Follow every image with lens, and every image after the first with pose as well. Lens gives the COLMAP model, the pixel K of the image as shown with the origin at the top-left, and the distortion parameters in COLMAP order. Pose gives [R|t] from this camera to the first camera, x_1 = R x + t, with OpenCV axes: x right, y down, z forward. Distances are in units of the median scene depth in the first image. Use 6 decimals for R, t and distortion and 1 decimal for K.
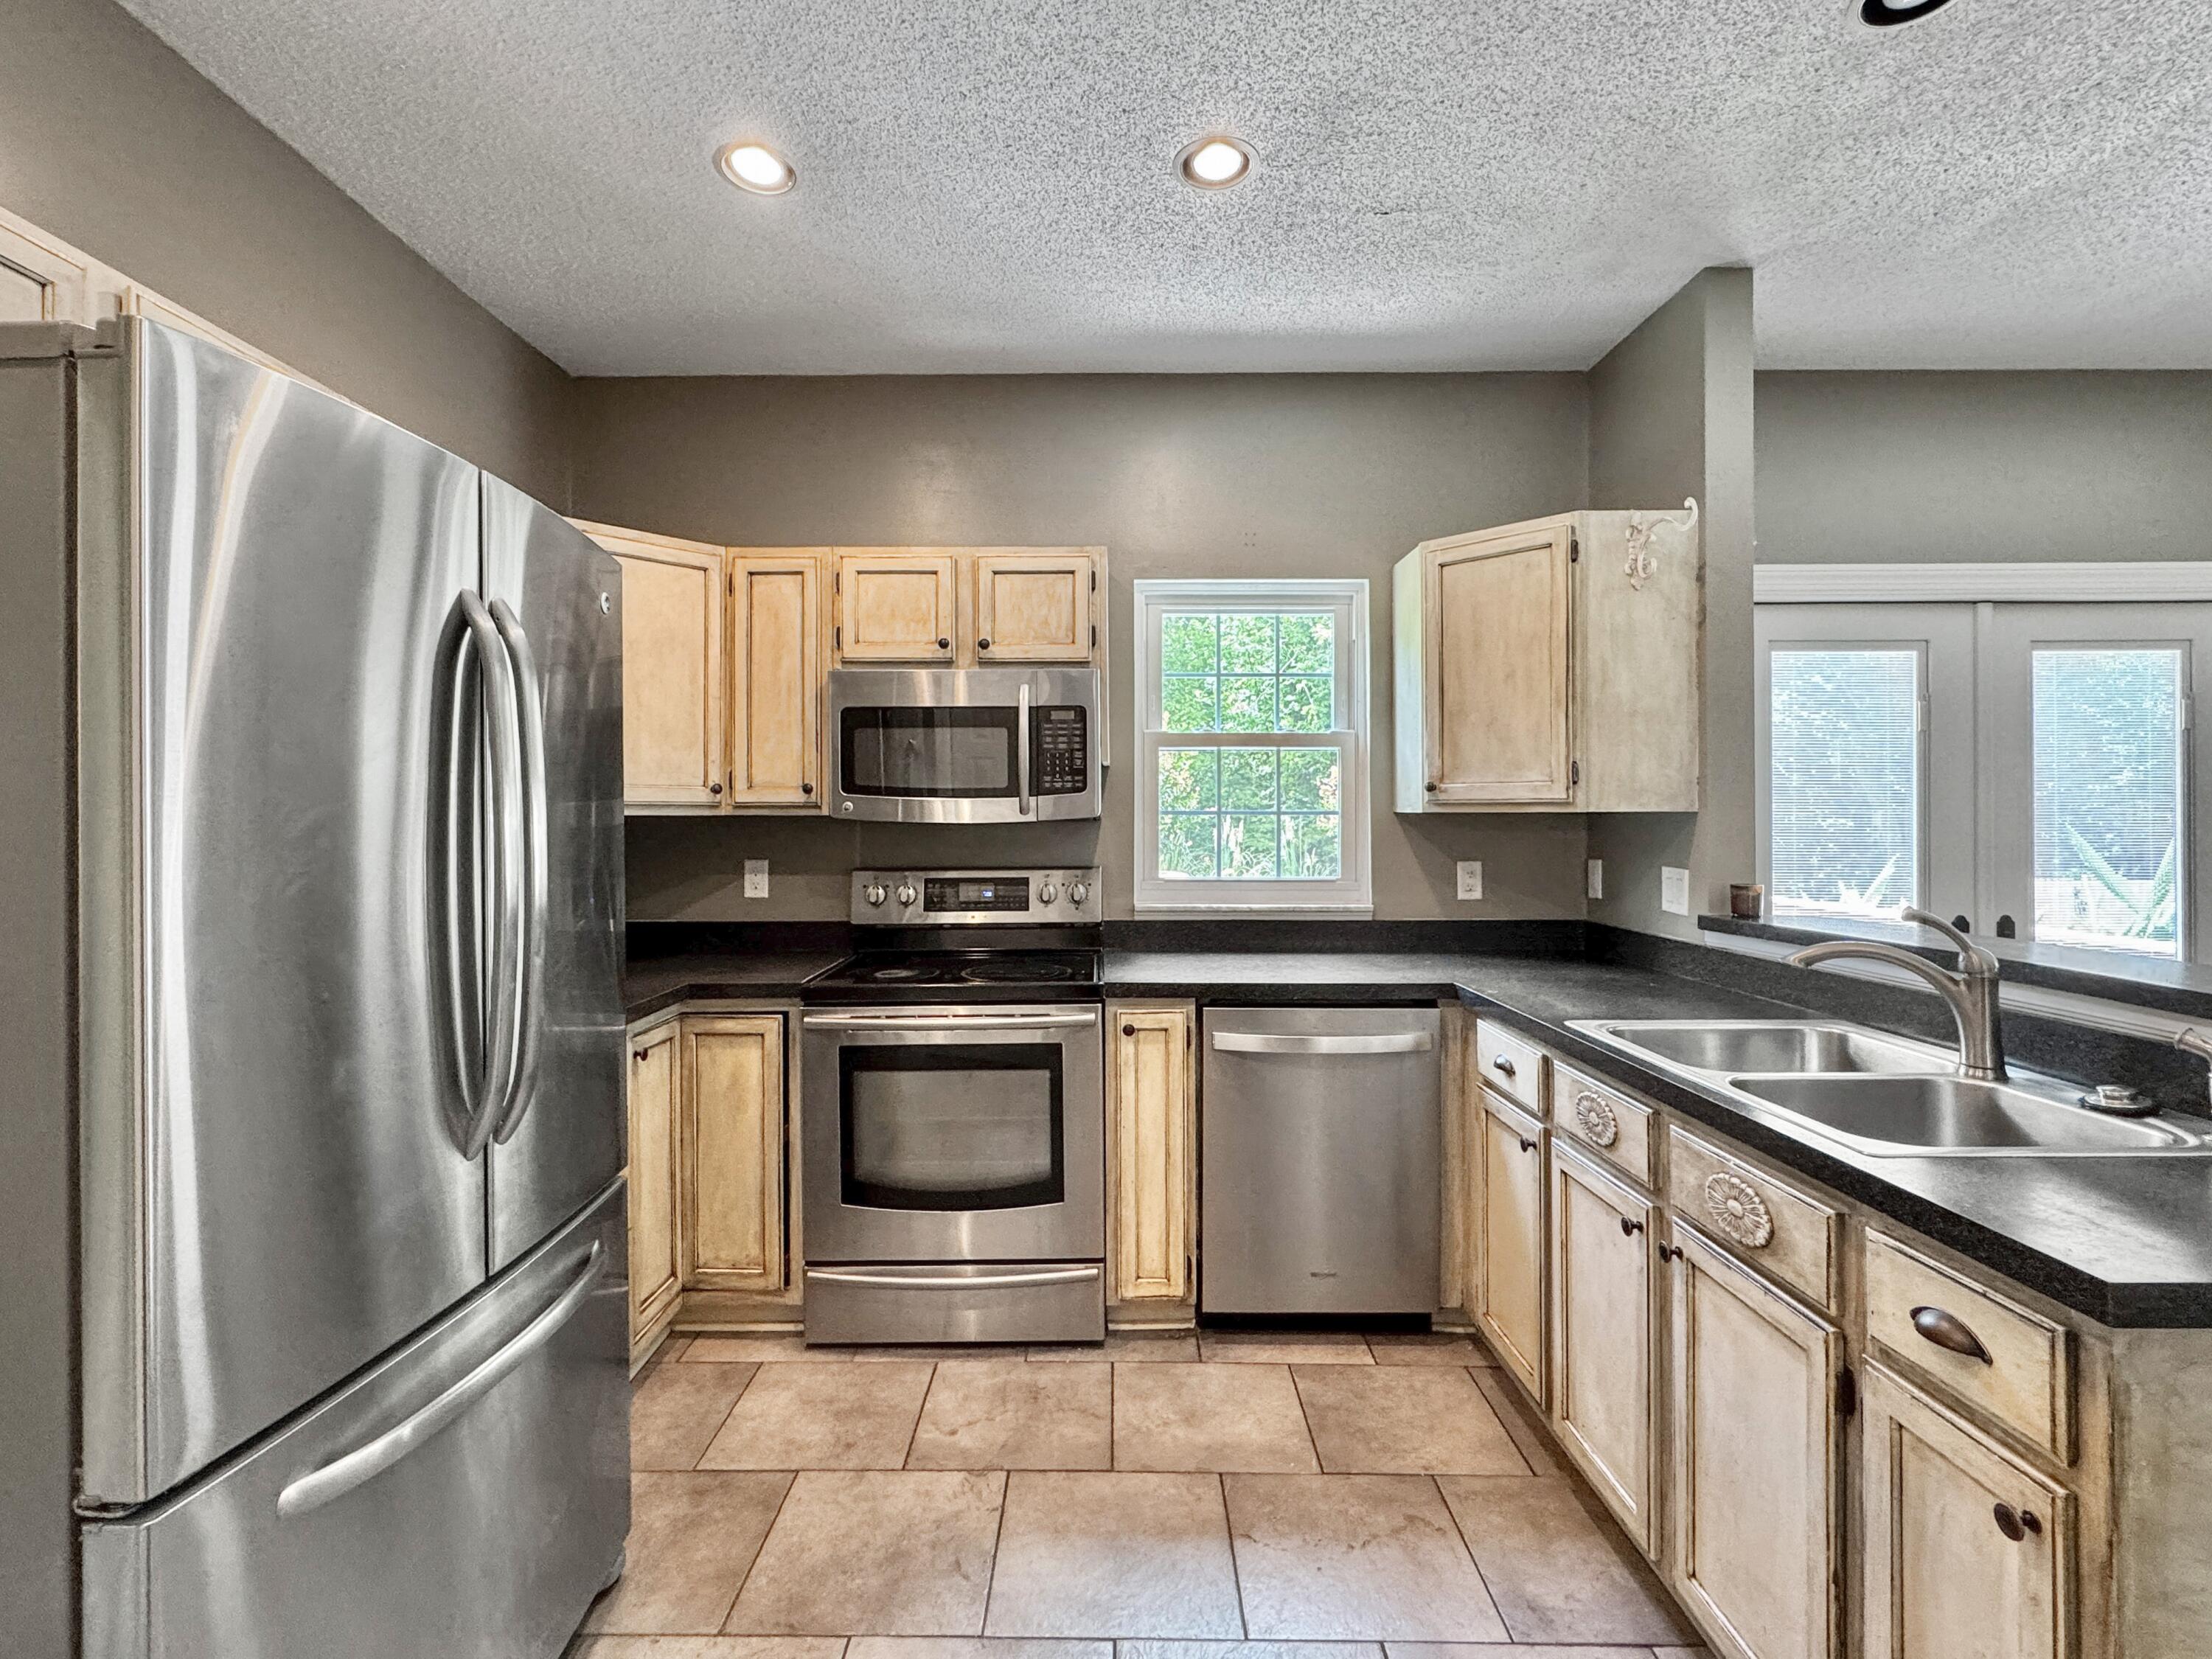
lens RADIAL K [[1039.3, 0, 1111.8], [0, 1039.3, 817.8], [0, 0, 1]] dist [0.002032, -0.000226]
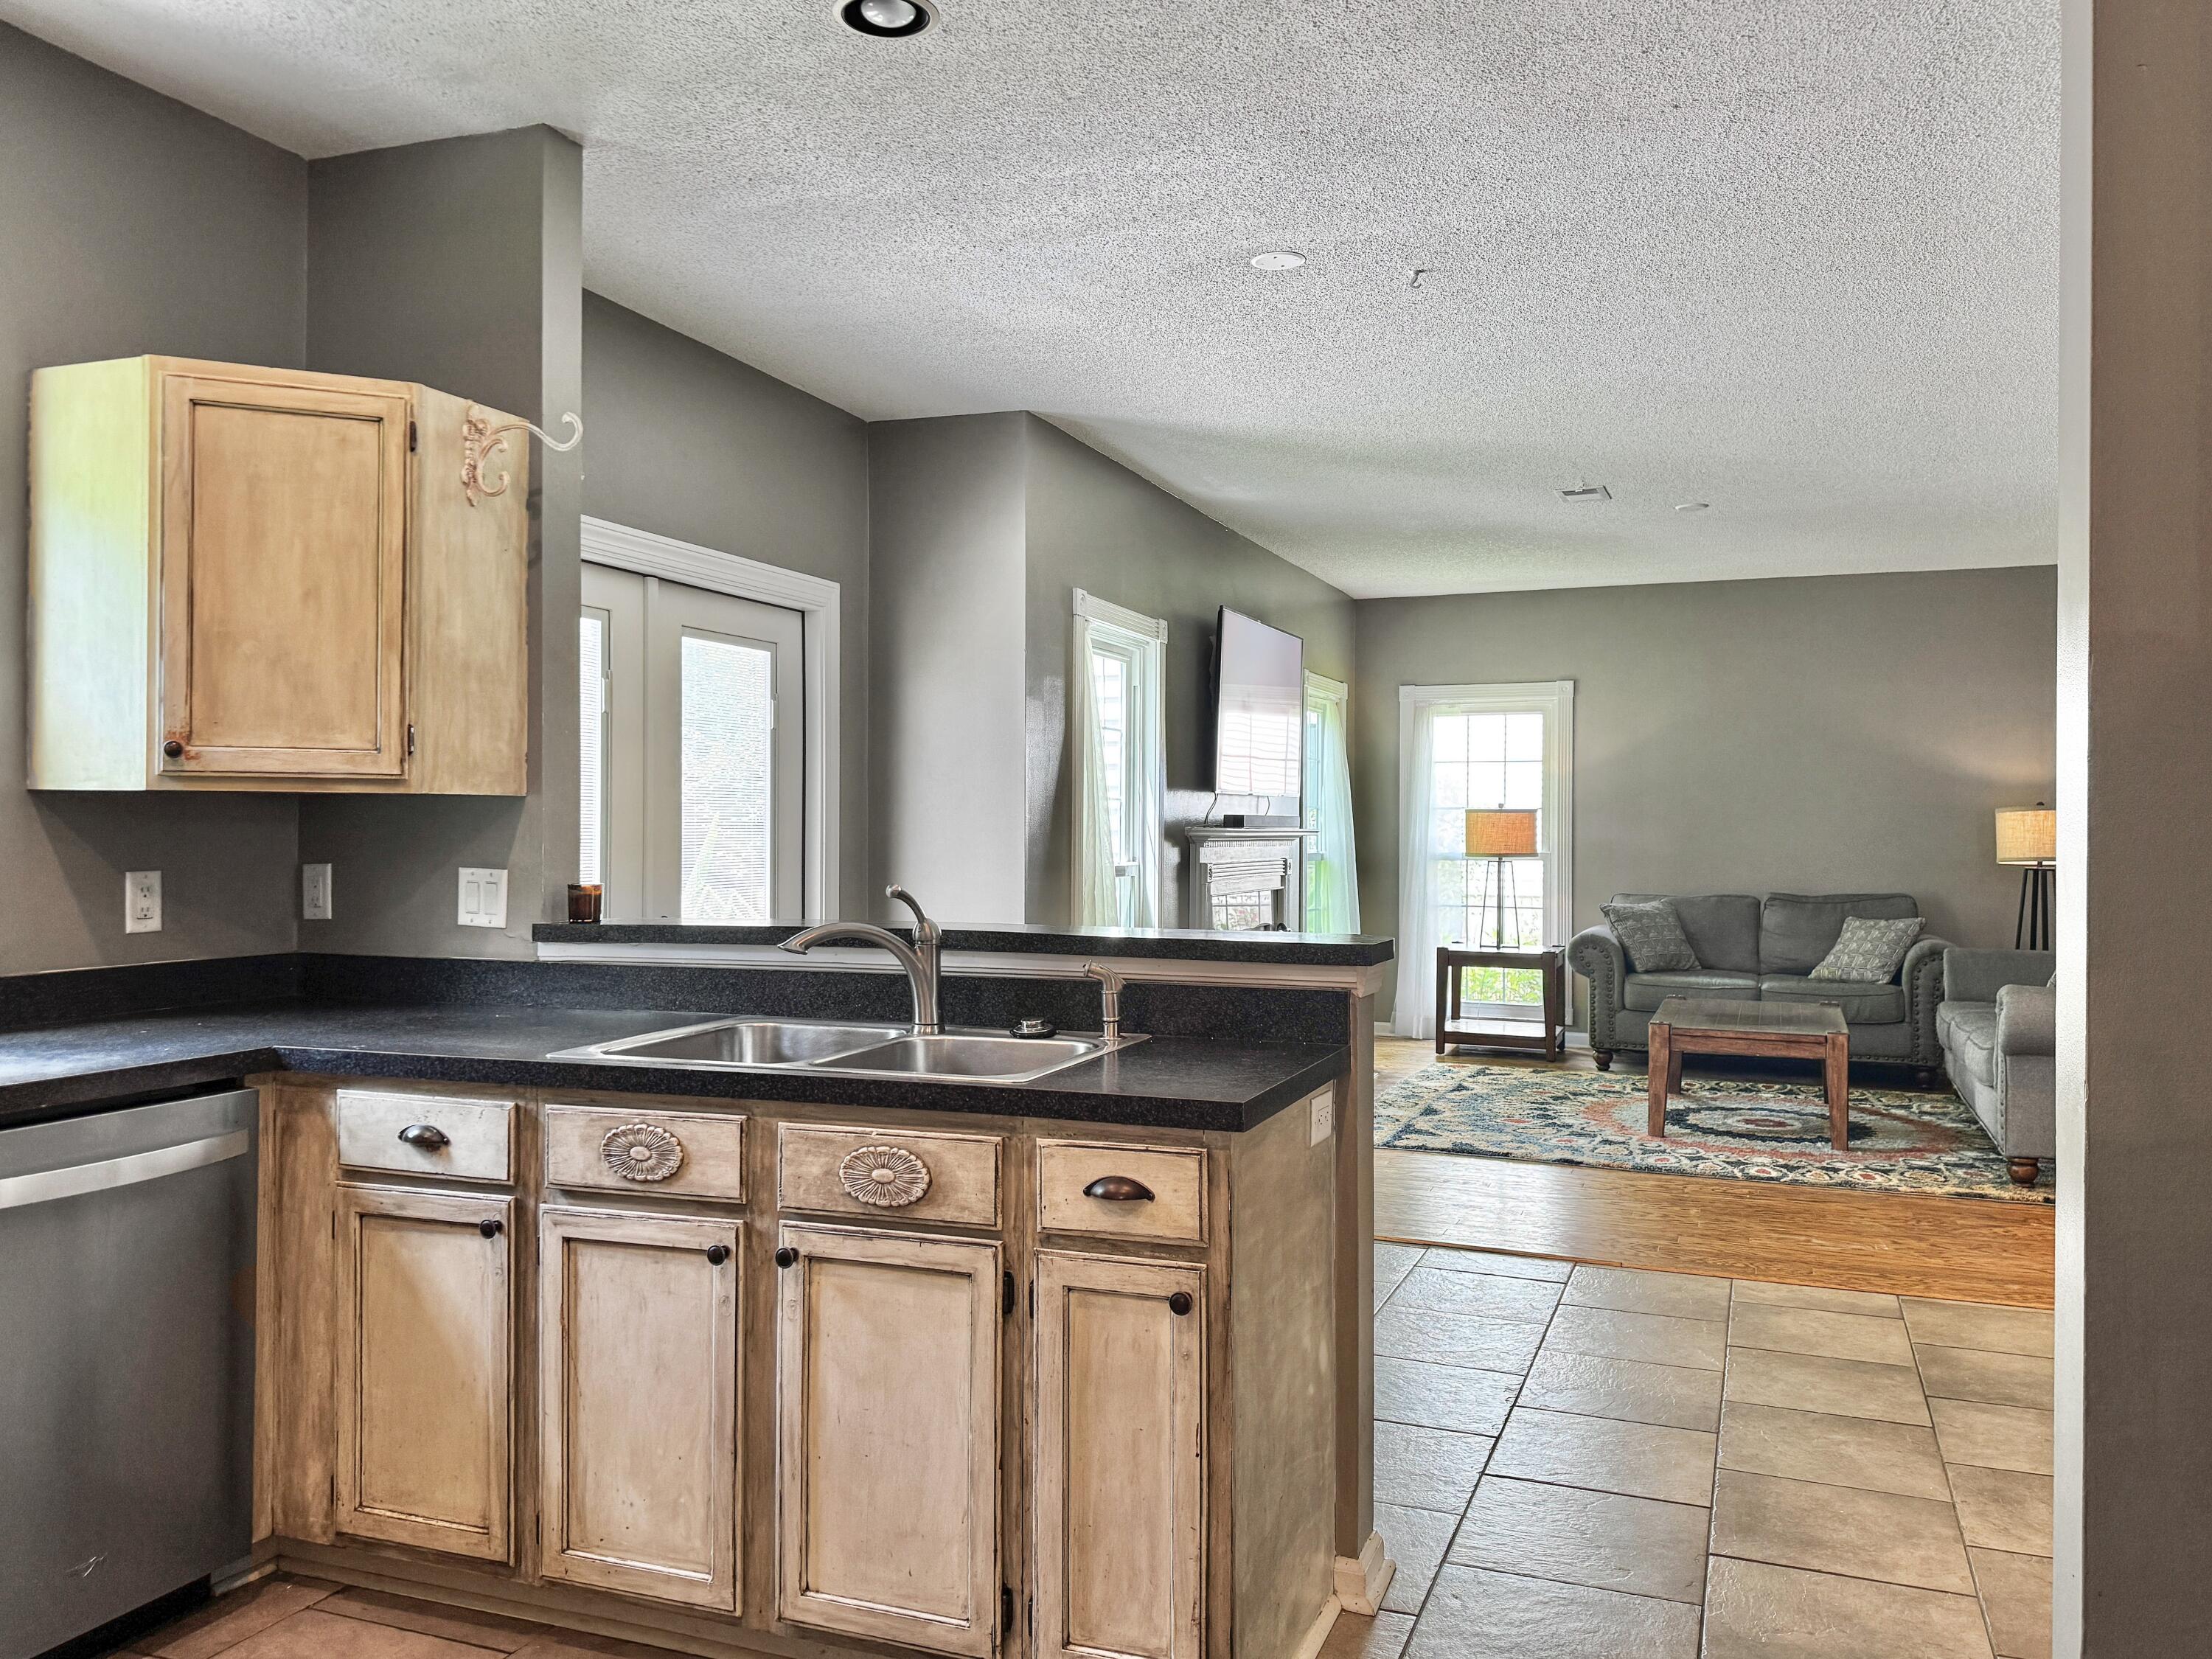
lens RADIAL K [[1672.2, 0, 1102.6], [0, 1672.2, 816.5], [0, 0, 1]] dist [0.168430, -0.283942]
pose [[0.365532, 0.009169, 0.930753, -0.491241], [-0.003448, 0.999958, -0.008497, 0.019172], [-0.930792, -0.000103, 0.365549, 0.106058]]
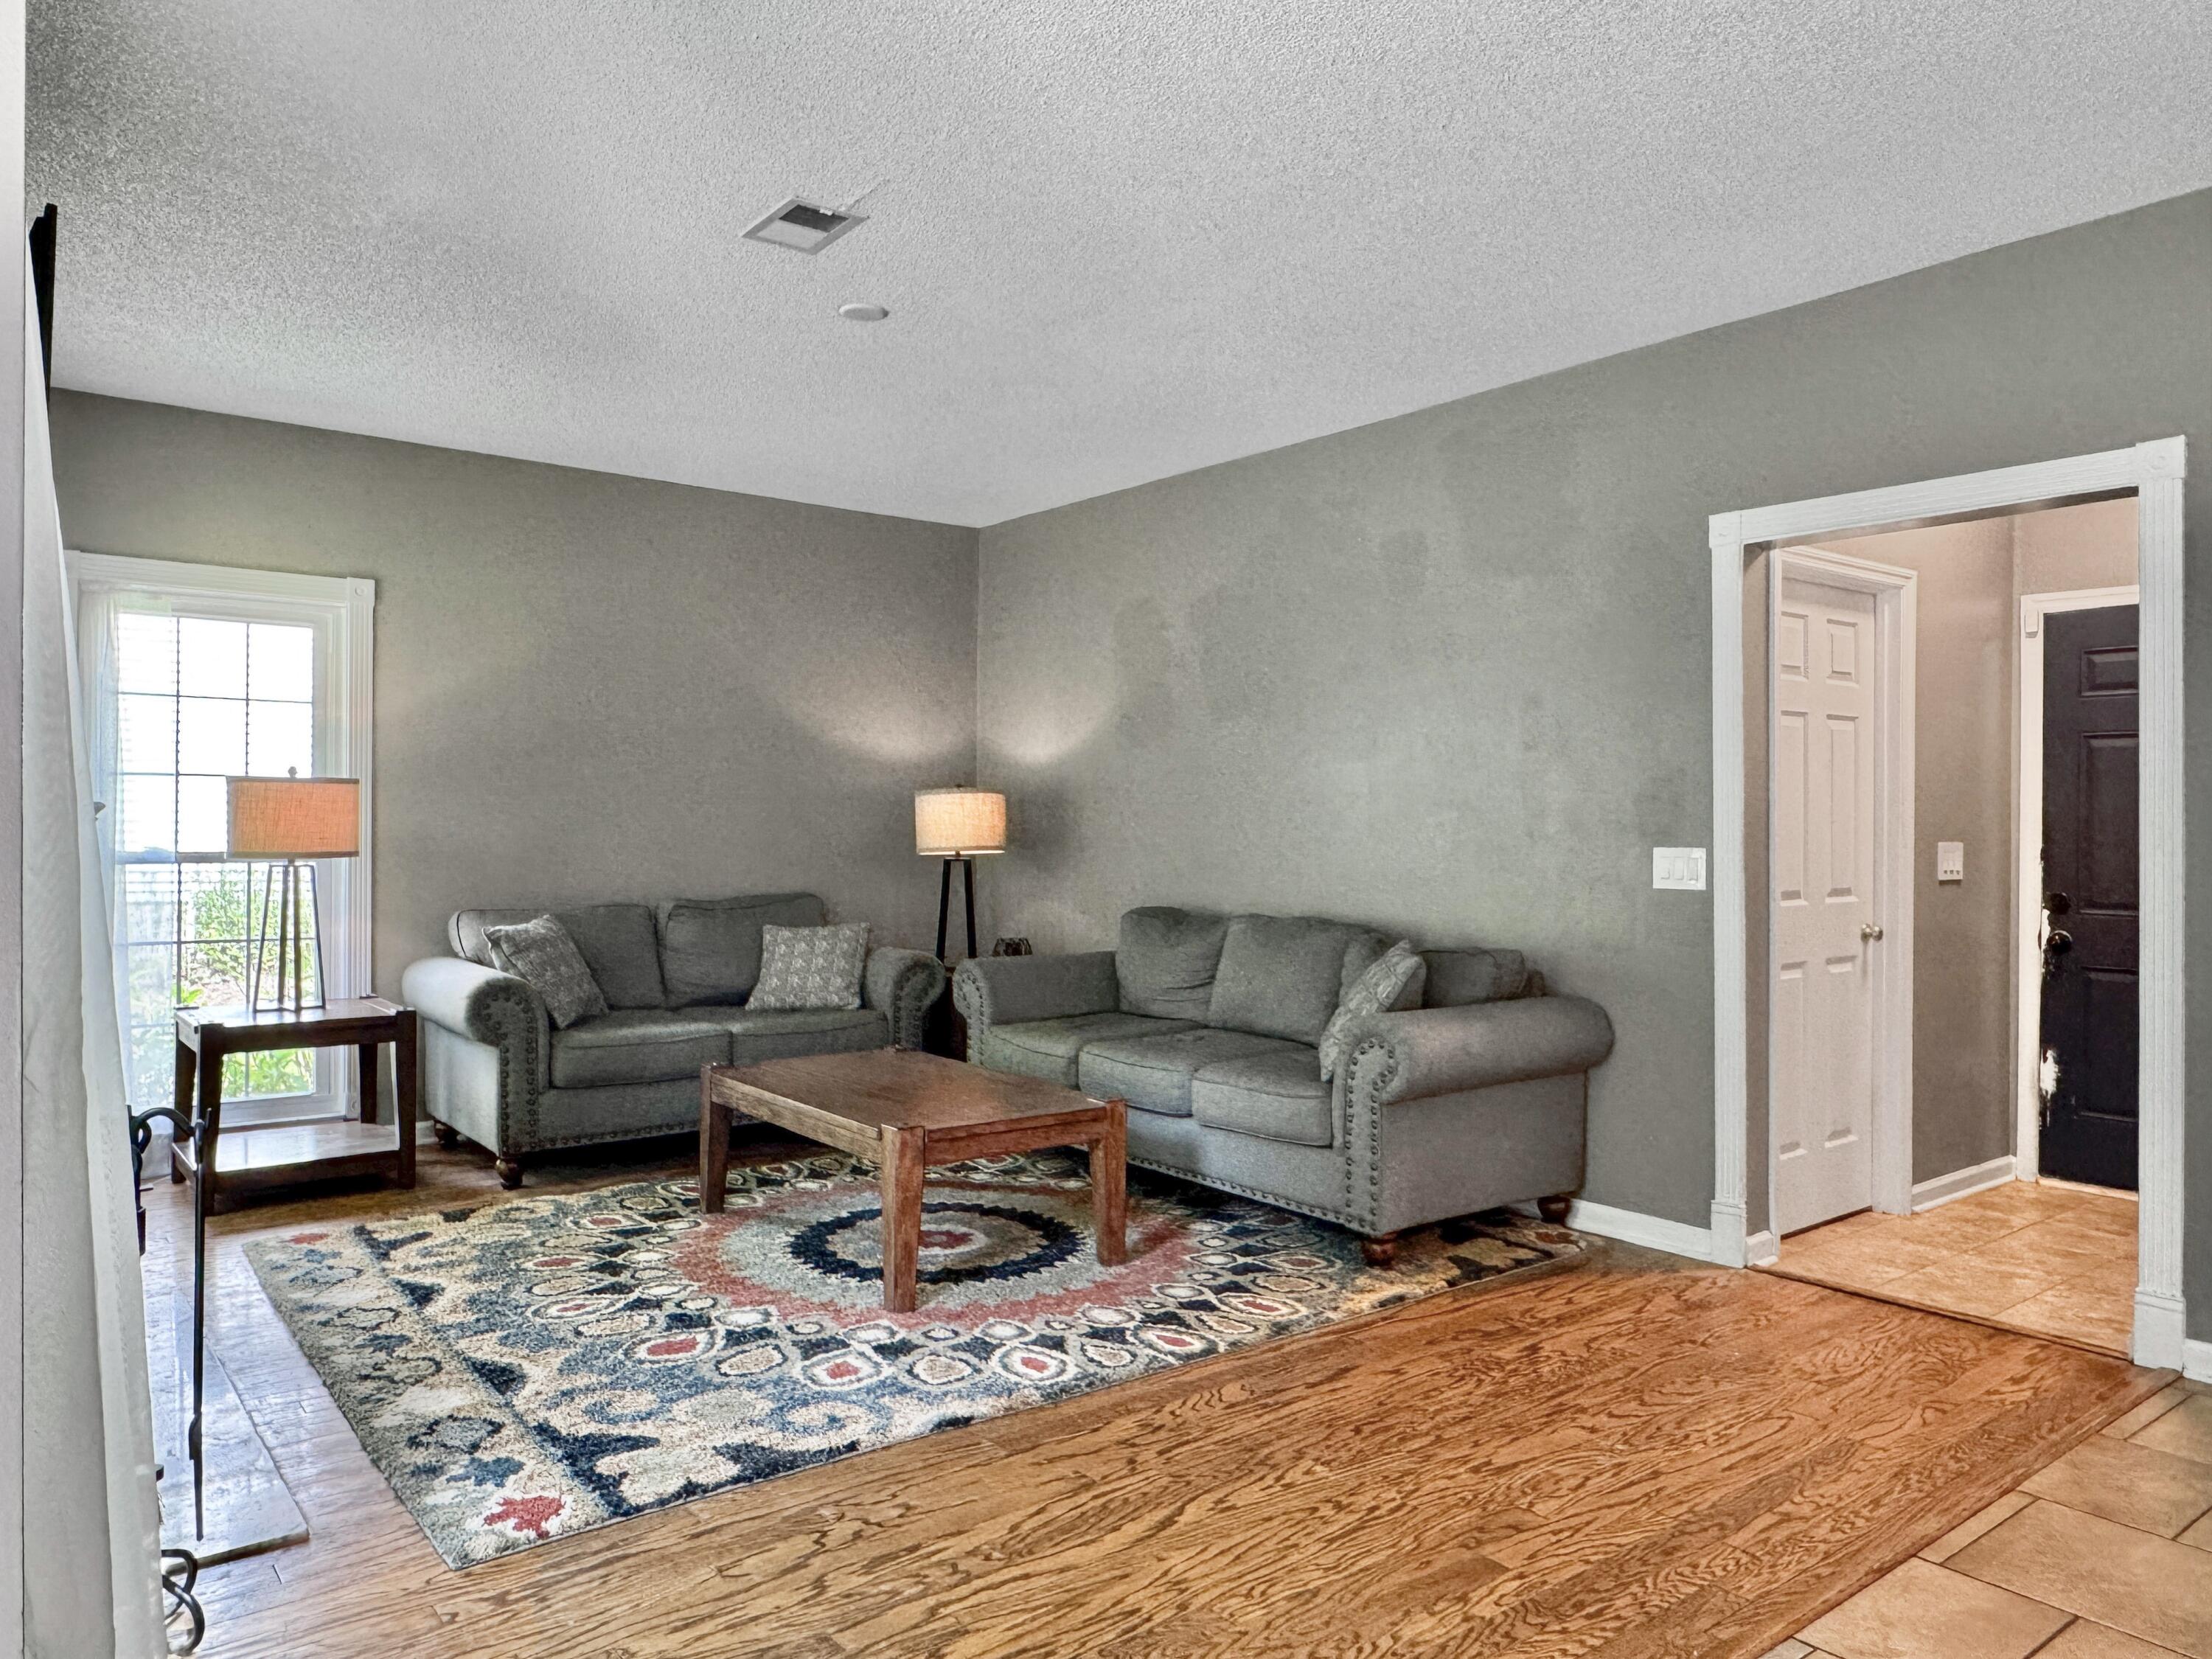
lens RADIAL K [[1515.6, 0, 1095.6], [0, 1515.6, 827.5], [0, 0, 1]] dist [0.000033, 0.000280]
pose [[-0.610889, -0.004153, 0.791706, 1.020179], [-0.003965, 0.999990, 0.002186, 0.025186], [-0.791707, -0.001804, -0.610899, 0.998688]]
